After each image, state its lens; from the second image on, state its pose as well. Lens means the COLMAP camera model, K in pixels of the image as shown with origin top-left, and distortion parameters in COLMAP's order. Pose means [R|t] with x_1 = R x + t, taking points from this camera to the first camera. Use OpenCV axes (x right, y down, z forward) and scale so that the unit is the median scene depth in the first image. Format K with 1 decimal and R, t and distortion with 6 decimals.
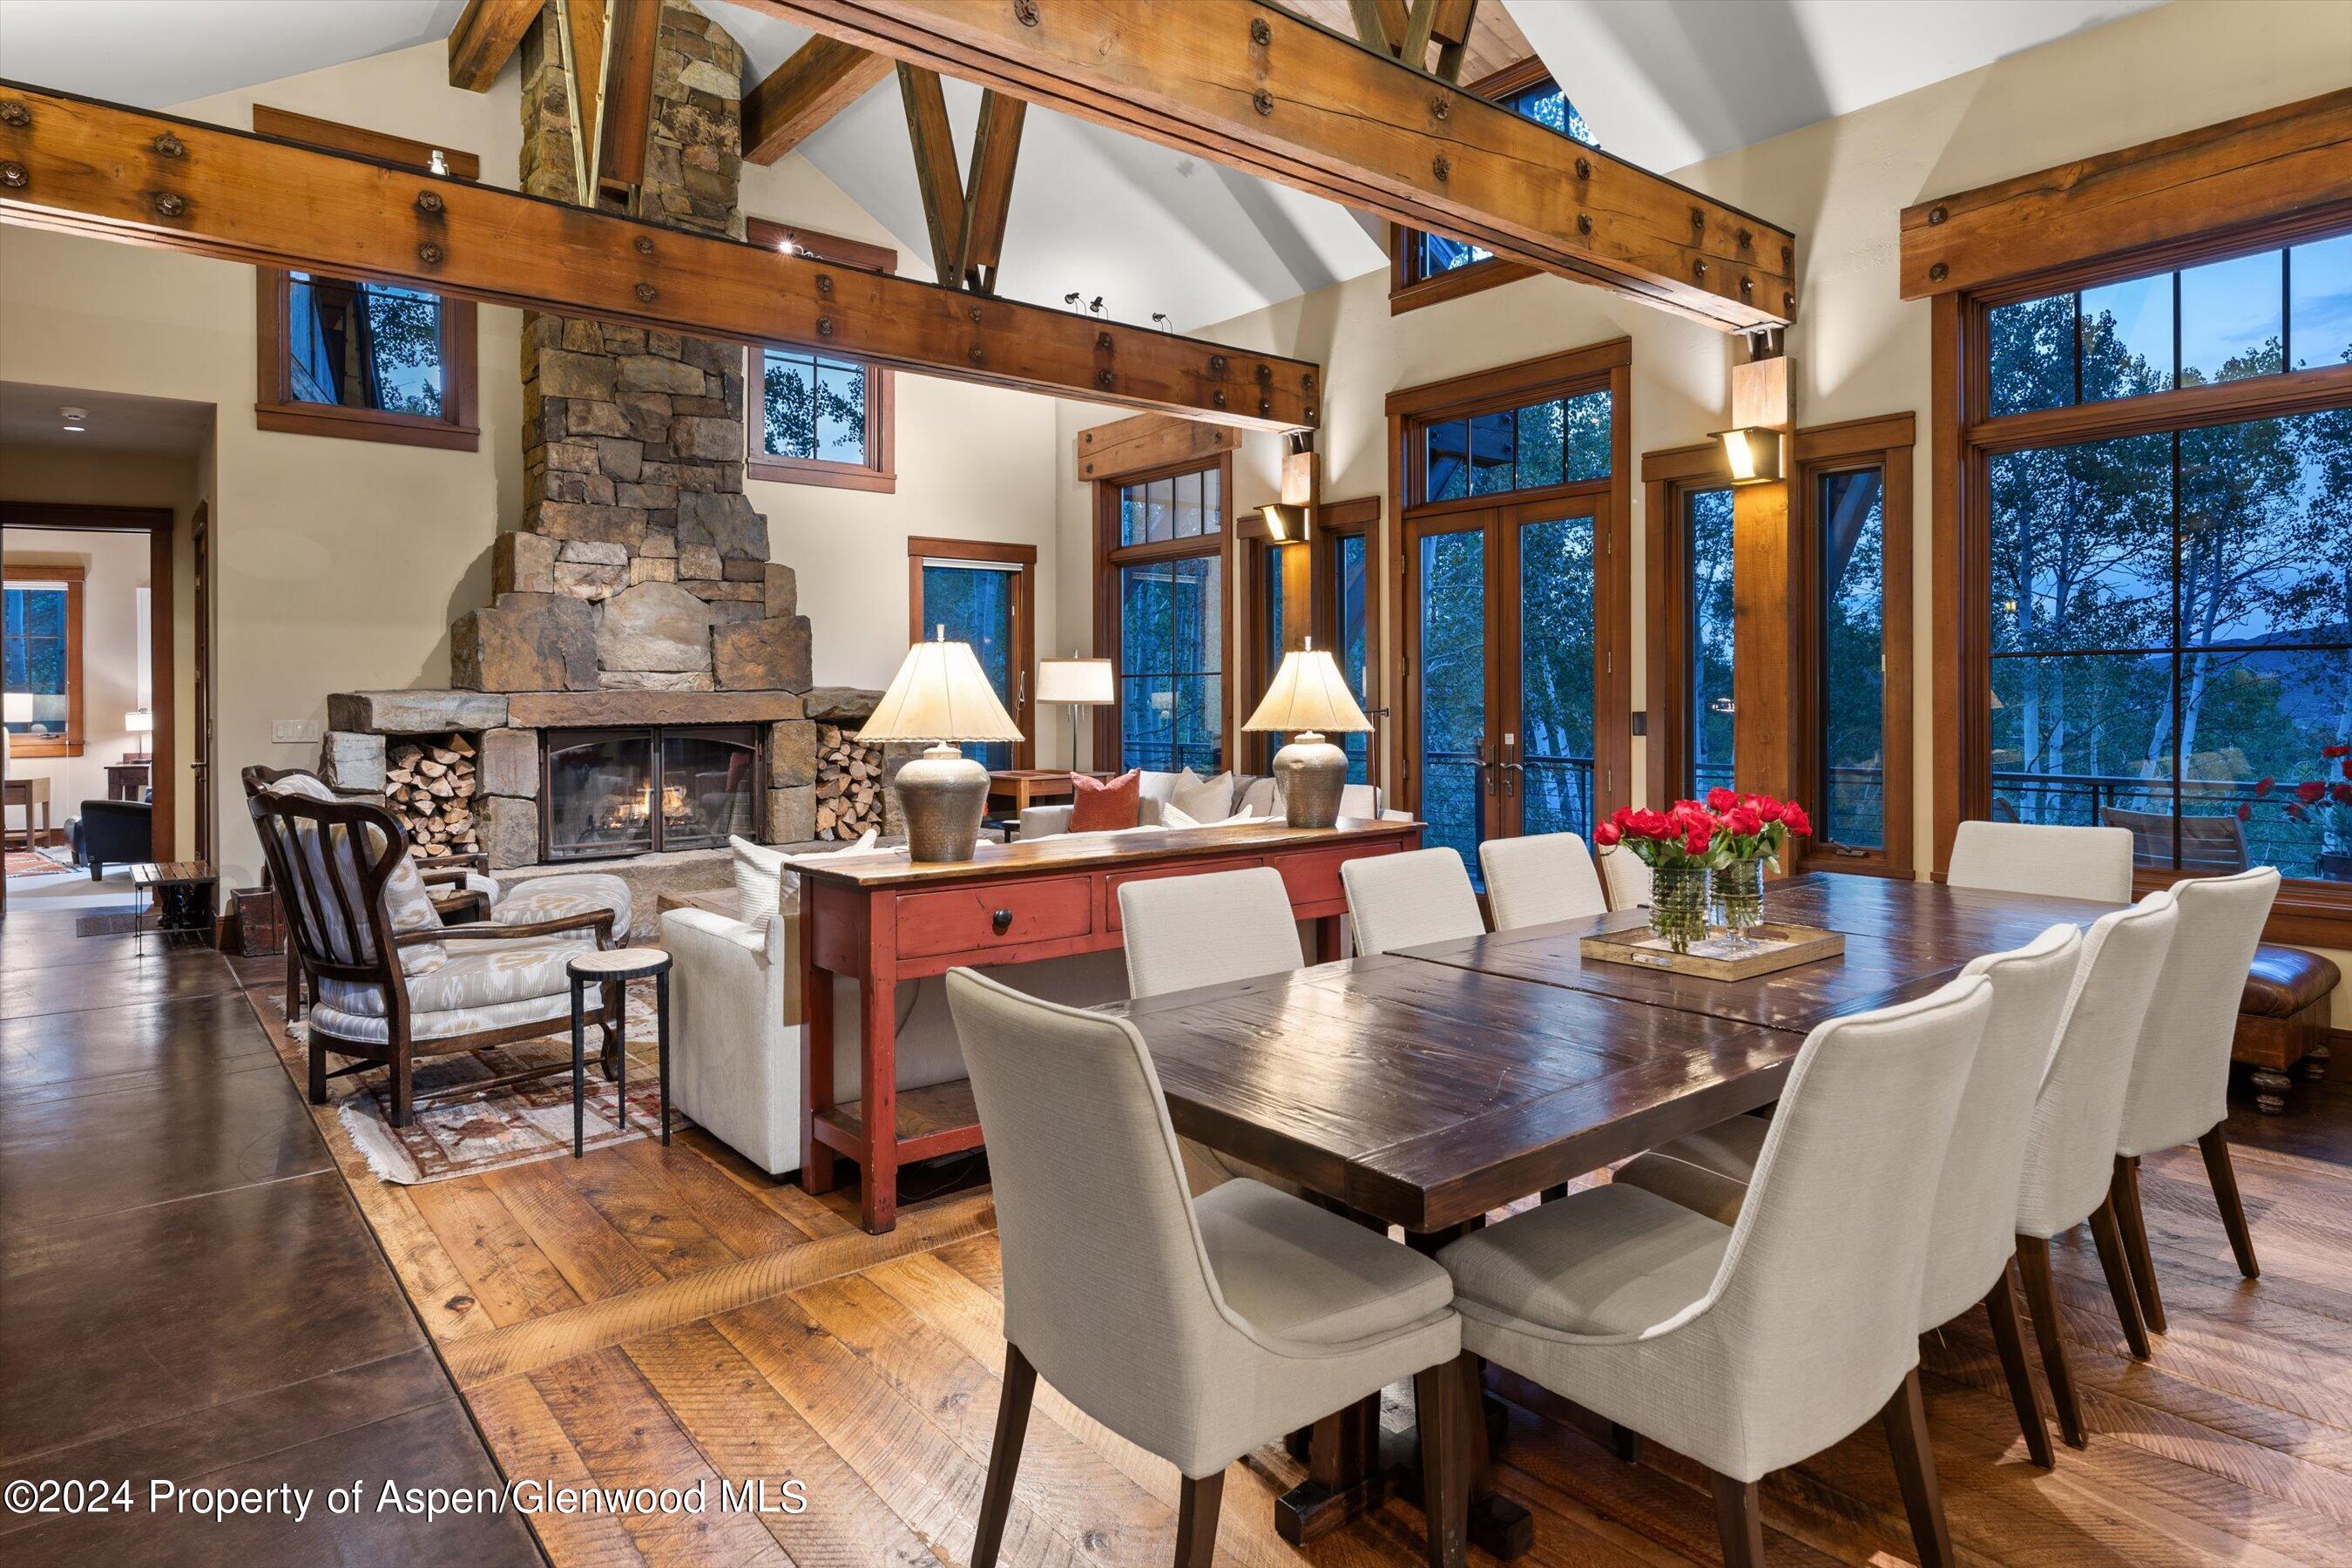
lens RADIAL K [[1309.0, 0, 1167.2], [0, 1309.0, 689.5], [0, 0, 1]] dist [0.006808, 0.001555]
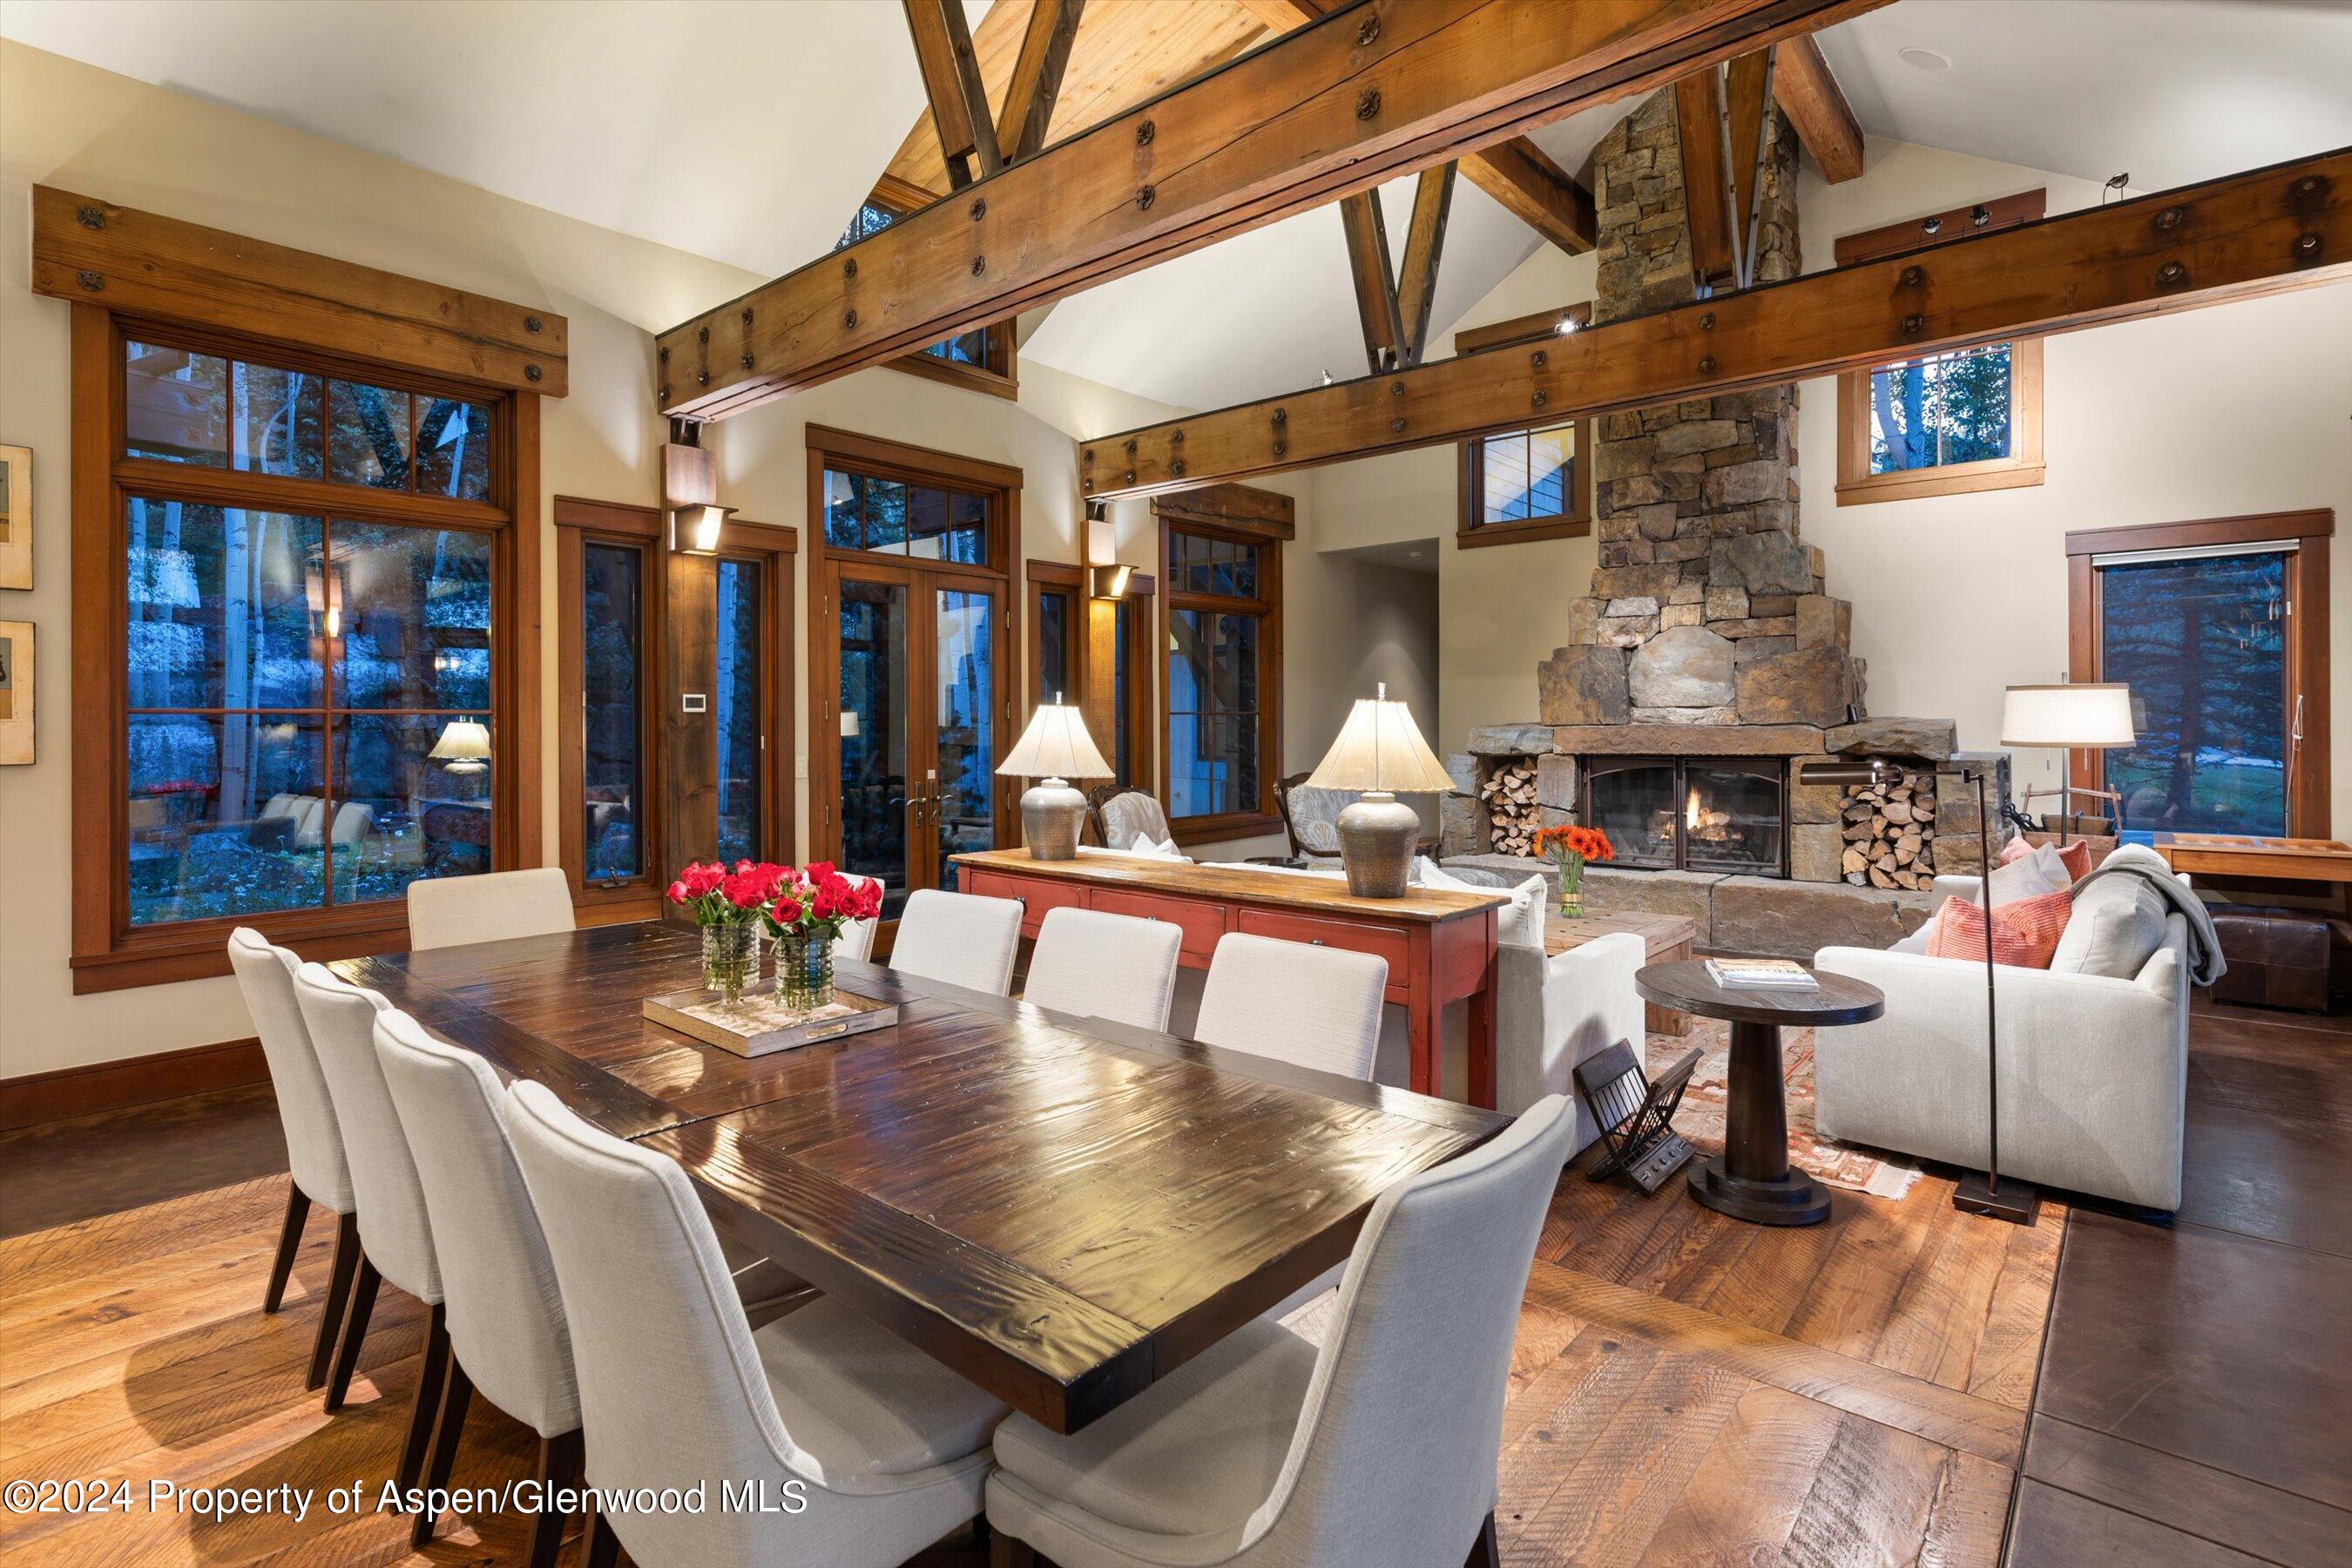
lens RADIAL K [[1128.5, 0, 1168.3], [0, 1128.5, 724.0], [0, 0, 1]] dist [-0.014666, 0.001070]
pose [[0.180048, 0.005423, -0.983643, 0.469835], [0.006793, 0.999954, 0.006756, -0.008806], [0.983634, -0.007898, 0.180003, 0.400991]]
